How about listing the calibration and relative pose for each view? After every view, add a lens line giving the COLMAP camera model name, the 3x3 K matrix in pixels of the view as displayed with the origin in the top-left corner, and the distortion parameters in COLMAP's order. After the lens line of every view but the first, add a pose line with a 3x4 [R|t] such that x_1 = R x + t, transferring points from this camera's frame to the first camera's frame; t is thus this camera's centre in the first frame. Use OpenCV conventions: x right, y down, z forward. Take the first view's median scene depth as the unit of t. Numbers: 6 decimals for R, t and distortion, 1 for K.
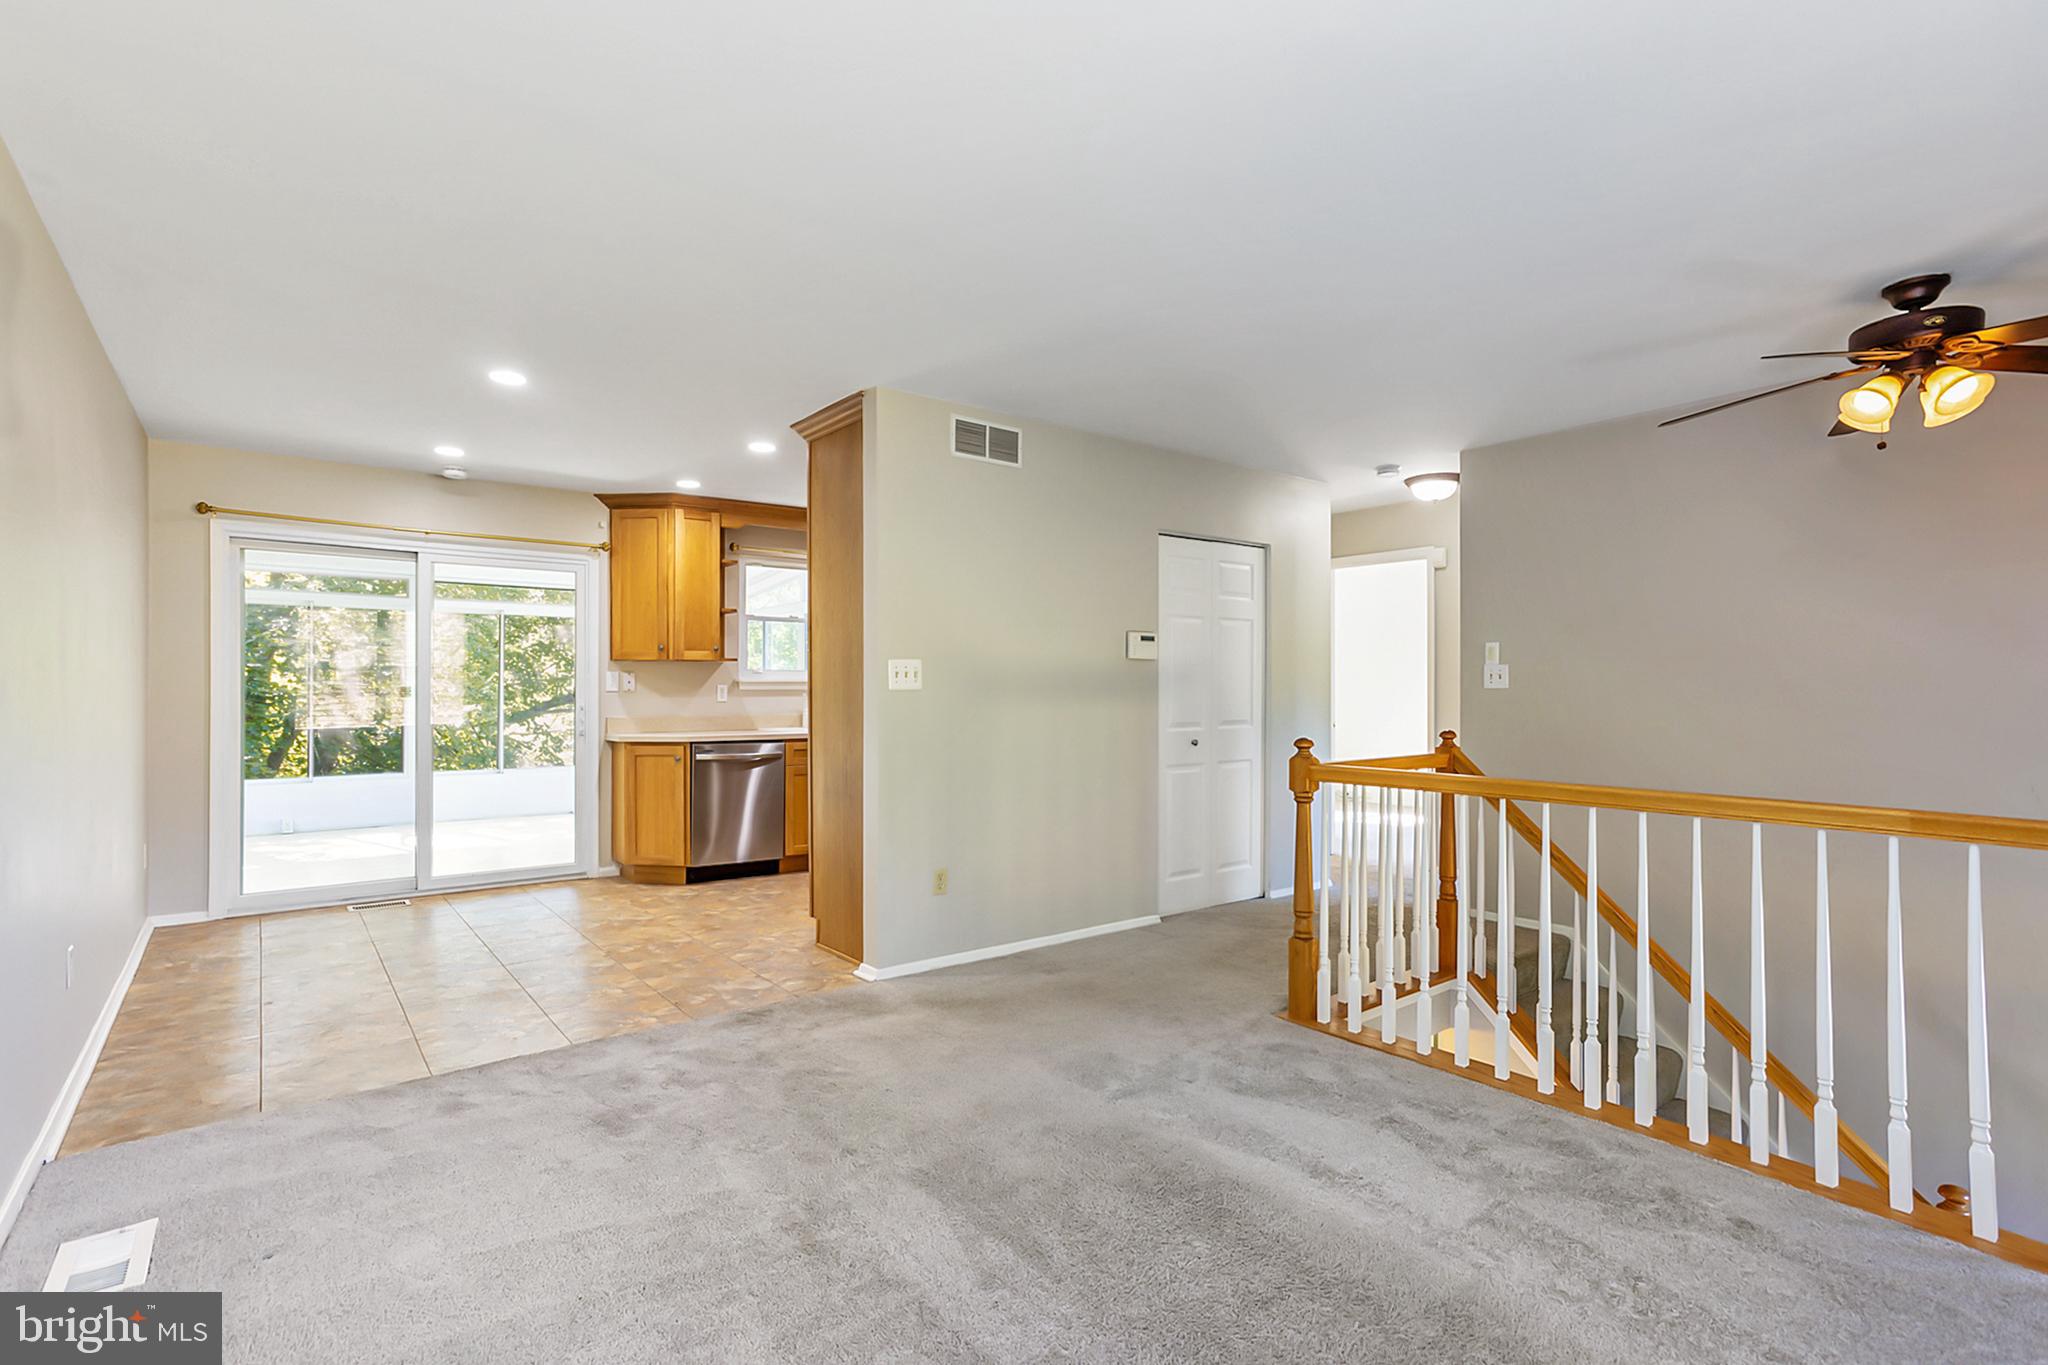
lens RADIAL K [[948.8, 0, 1024.0], [0, 948.8, 682.5], [0, 0, 1]] dist [0.022625, 0.000435]
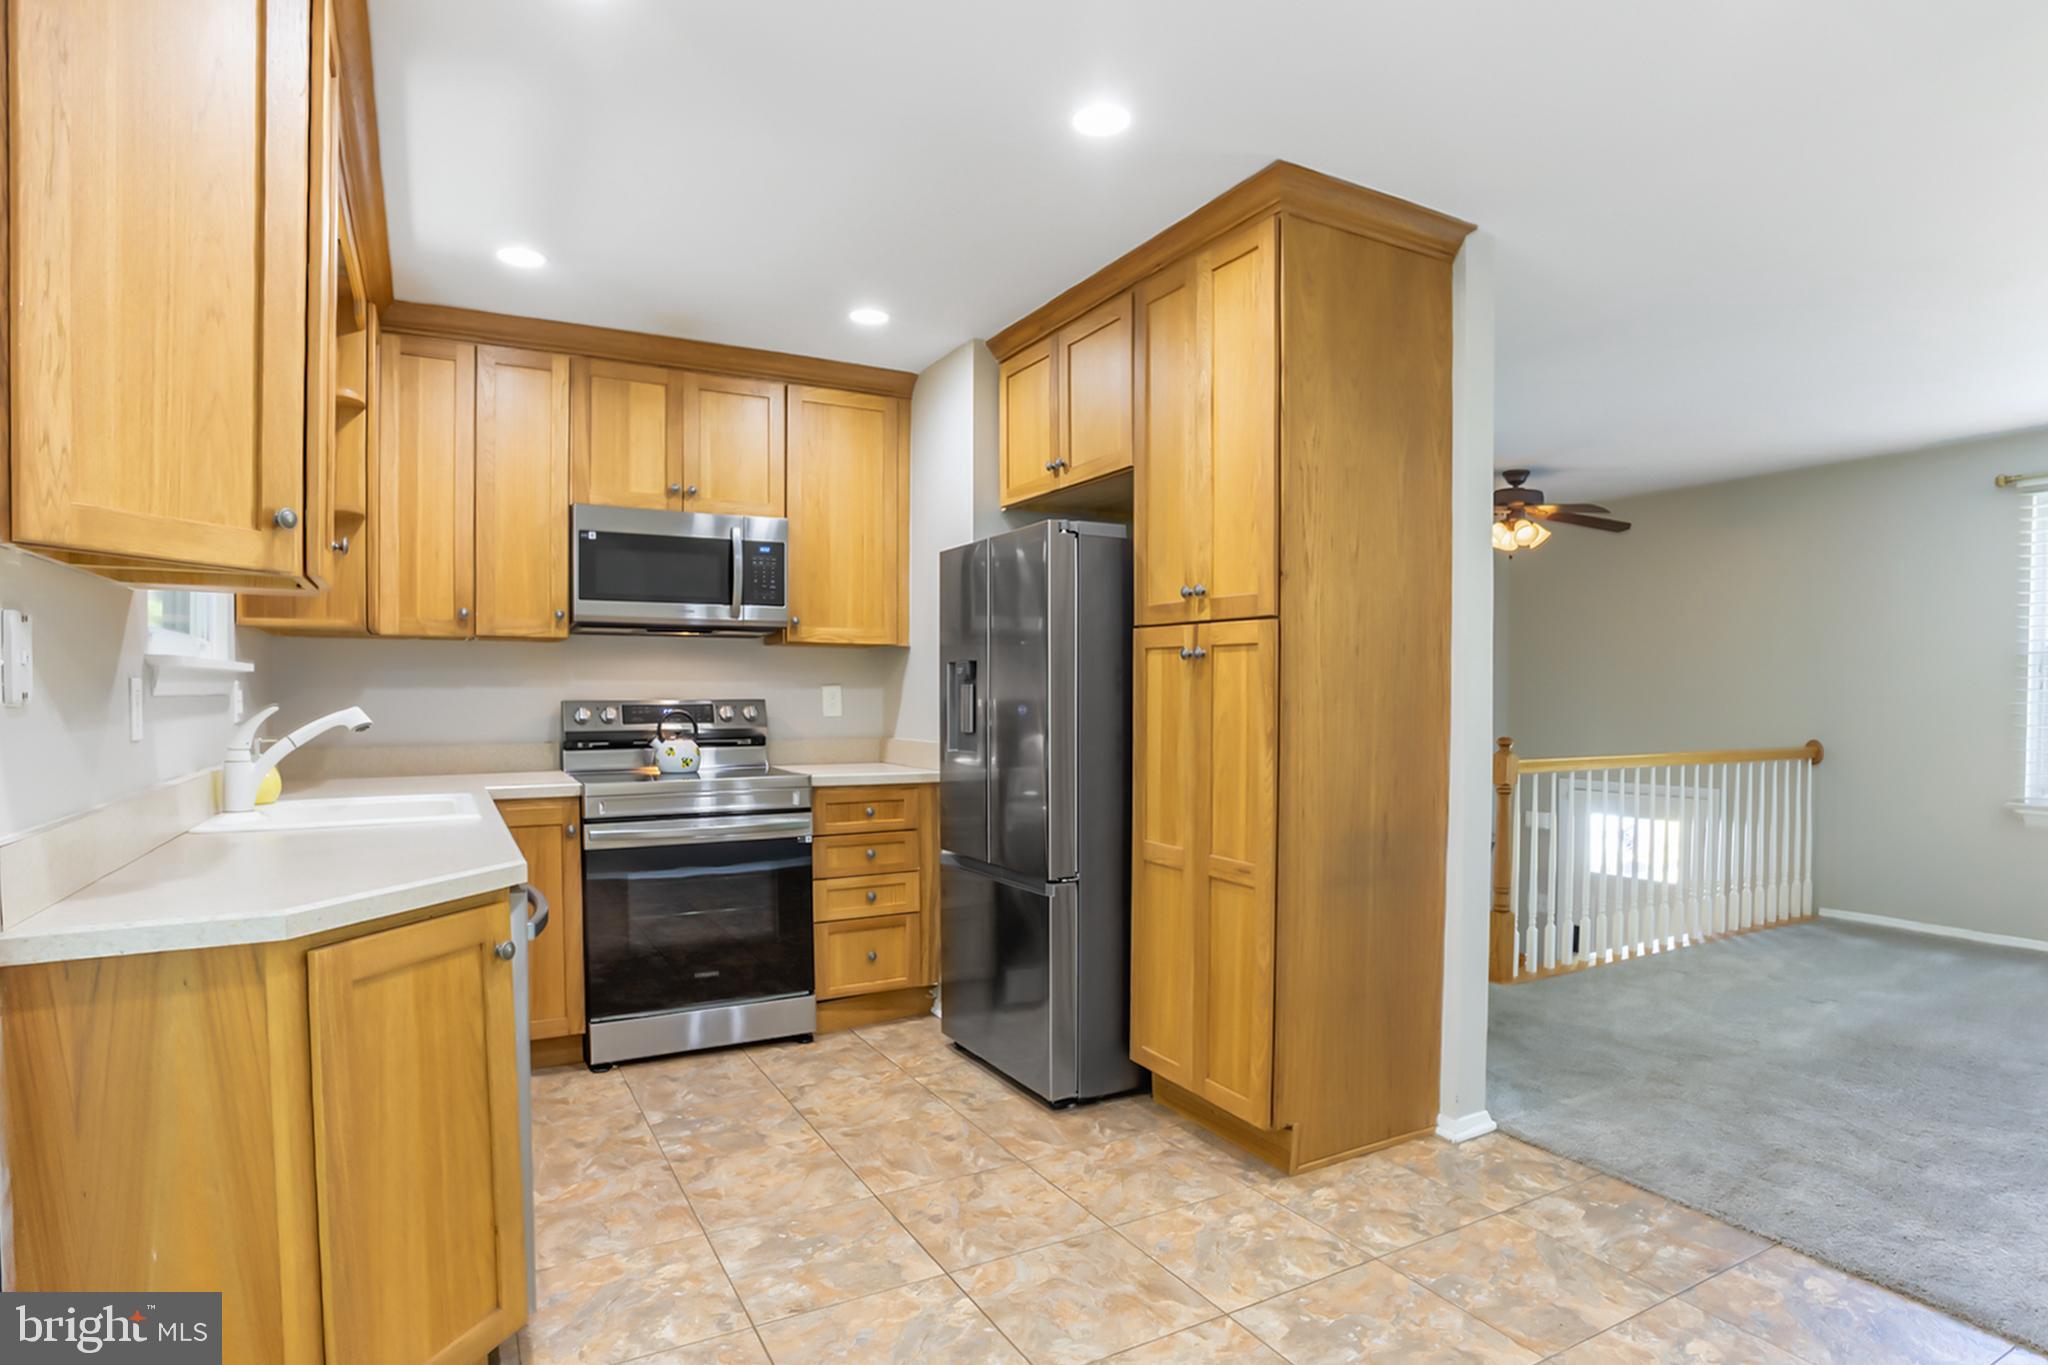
lens RADIAL K [[1079.7, 0, 1024.9], [0, 1079.7, 717.9], [0, 0, 1]] dist [-0.052475, 0.000260]
pose [[0.171388, -0.022607, 0.984944, -0.575435], [-0.008346, 0.999667, 0.024398, 0.004844], [-0.985168, -0.012402, 0.171143, 0.730886]]
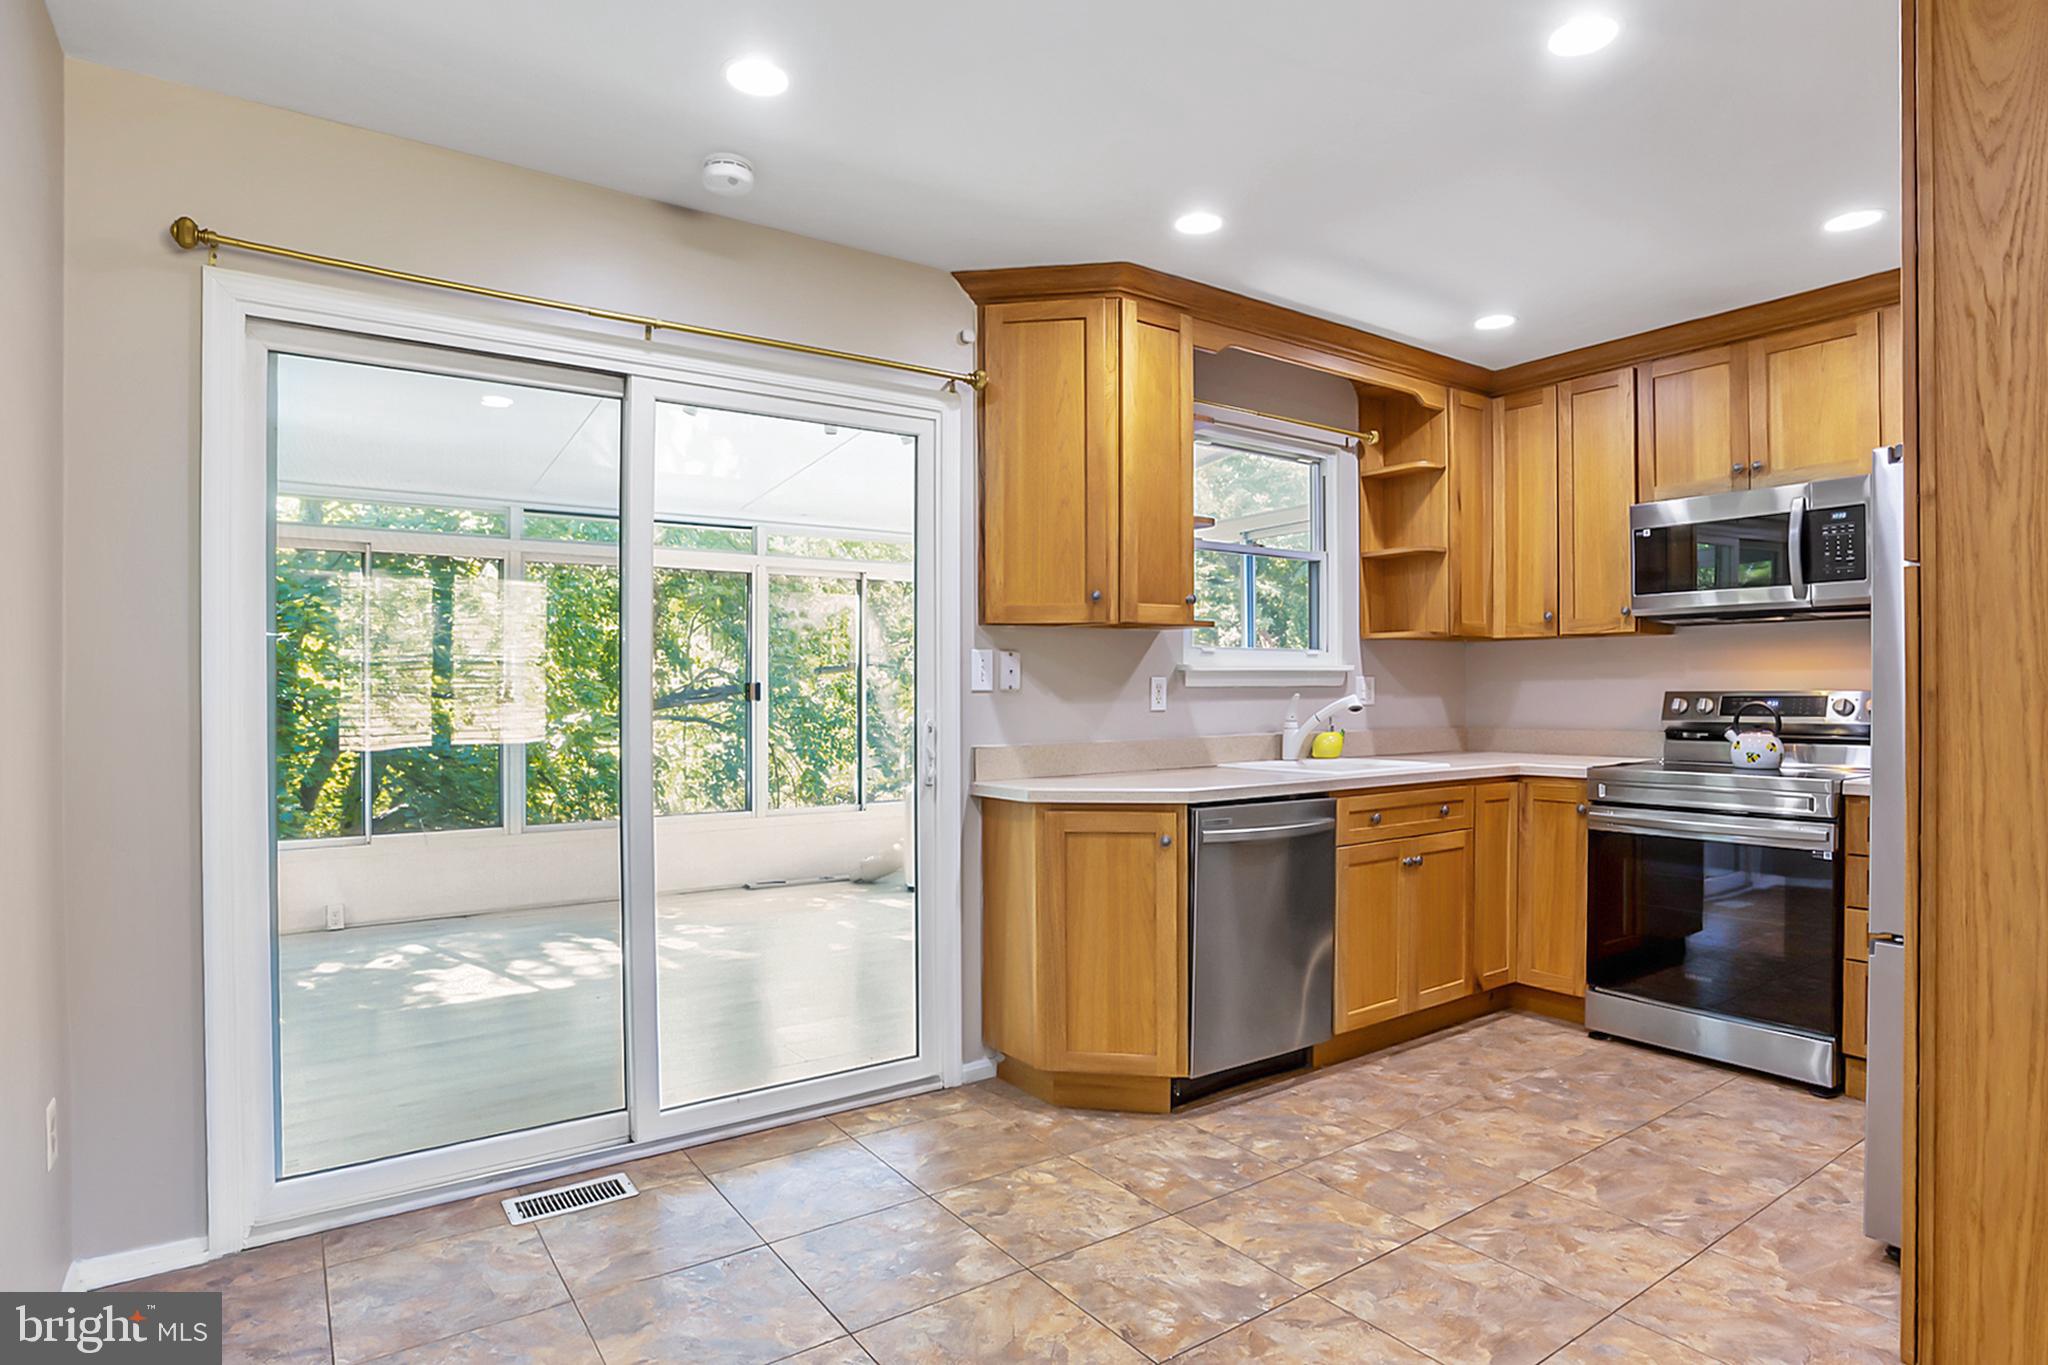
lens RADIAL K [[1098.2, 0, 1024.0], [0, 1098.2, 682.5], [0, 0, 1]] dist [-0.045910, 0.001612]
pose [[0.997921, -0.003781, -0.064336, -0.378093], [0.003918, 0.999990, 0.001995, 0.004070], [0.064327, -0.002243, 0.997926, 0.461569]]
